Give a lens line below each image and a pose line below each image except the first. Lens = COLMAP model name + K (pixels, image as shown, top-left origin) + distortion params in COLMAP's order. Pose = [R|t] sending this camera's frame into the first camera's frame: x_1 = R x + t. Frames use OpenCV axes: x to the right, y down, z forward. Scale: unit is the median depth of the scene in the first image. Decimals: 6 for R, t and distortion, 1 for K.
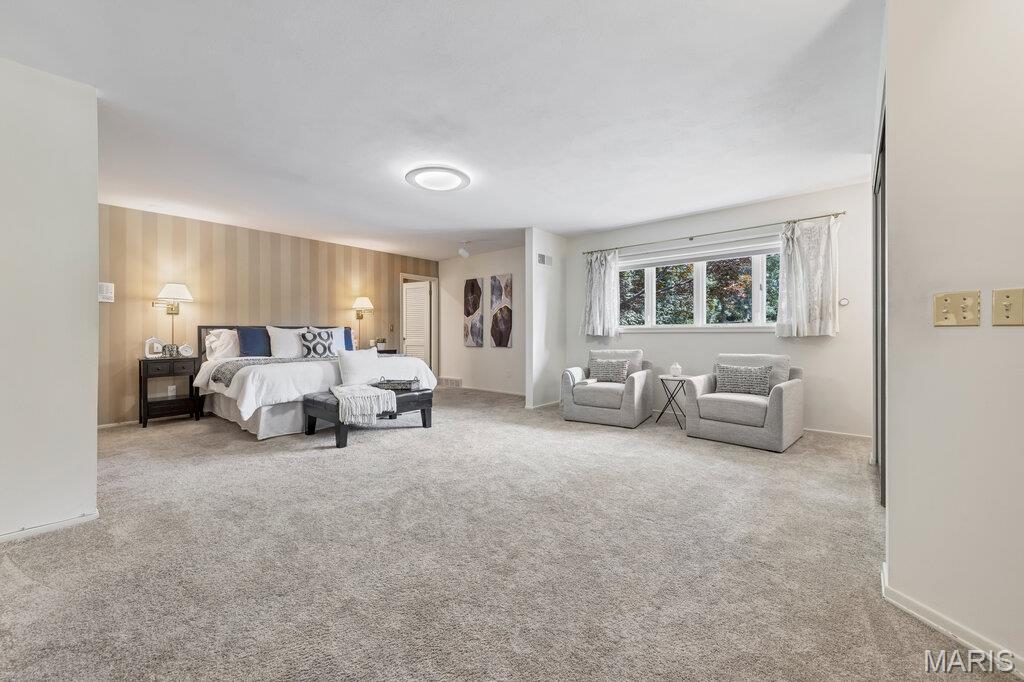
lens RADIAL K [[397.8, 0, 509.8], [0, 397.8, 331.9], [0, 0, 1]] dist [0.006229, -0.000093]
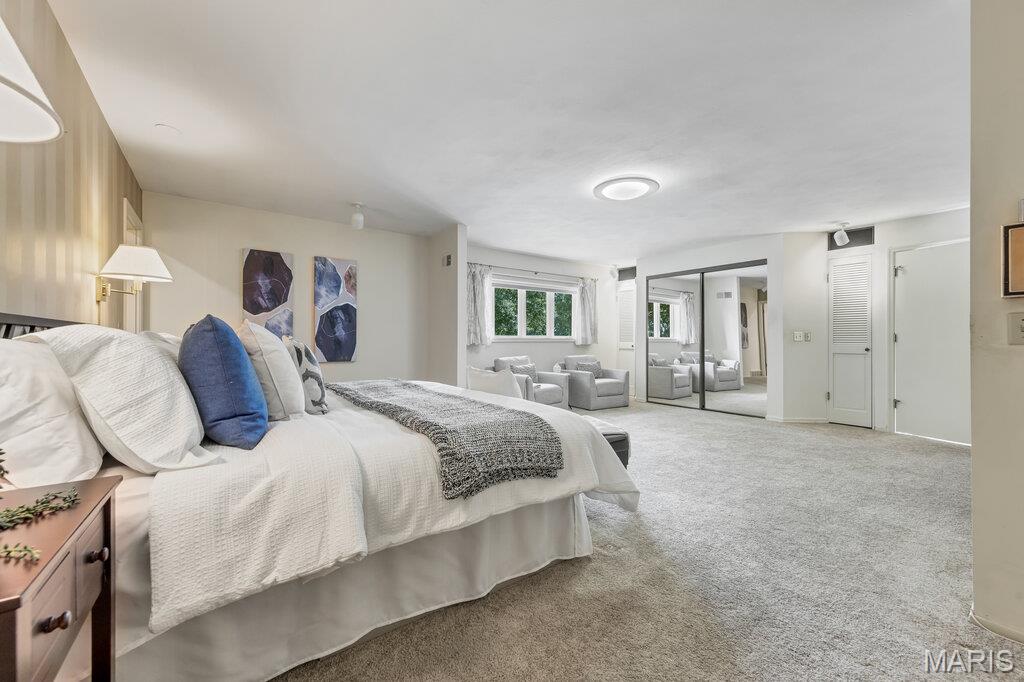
lens RADIAL K [[398.6, 0, 514.0], [0, 398.6, 344.6], [0, 0, 1]] dist [0.002374, -0.000039]
pose [[0.233428, -0.003684, 0.972367, -0.895053], [-0.004027, 0.999981, 0.004755, 0.004271], [-0.972366, -0.005026, 0.233409, 0.761617]]
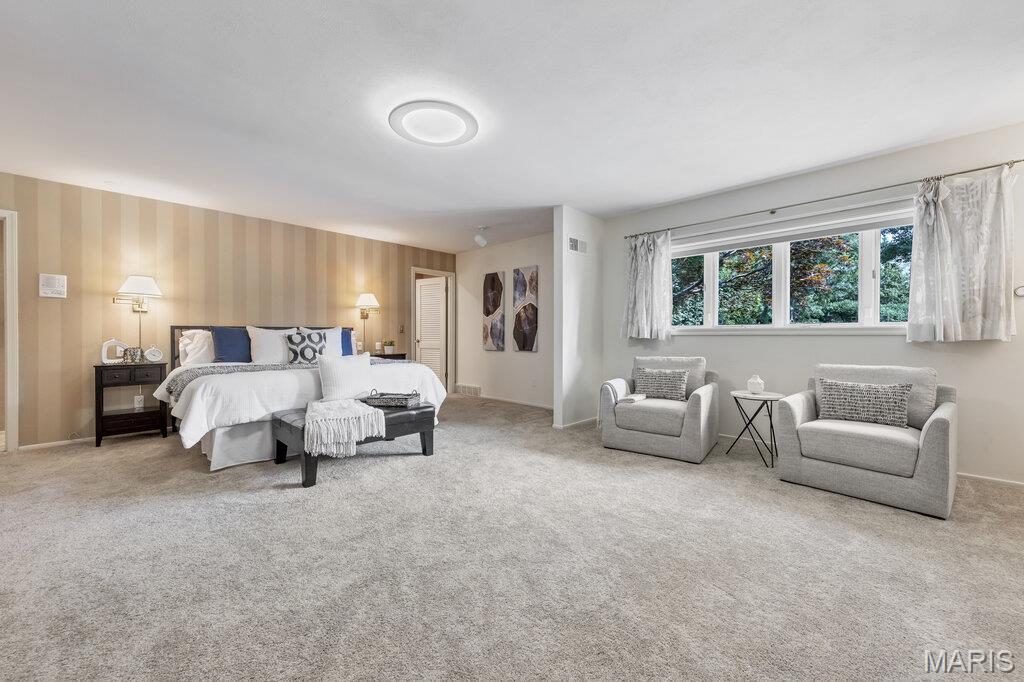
lens RADIAL K [[397.8, 0, 509.8], [0, 397.8, 331.9], [0, 0, 1]] dist [0.006229, -0.000093]
pose [[0.997511, 0.001842, -0.070487, 0.008375], [-0.002130, 0.999990, -0.004011, -0.000374], [0.070478, 0.004151, 0.997505, 0.204536]]
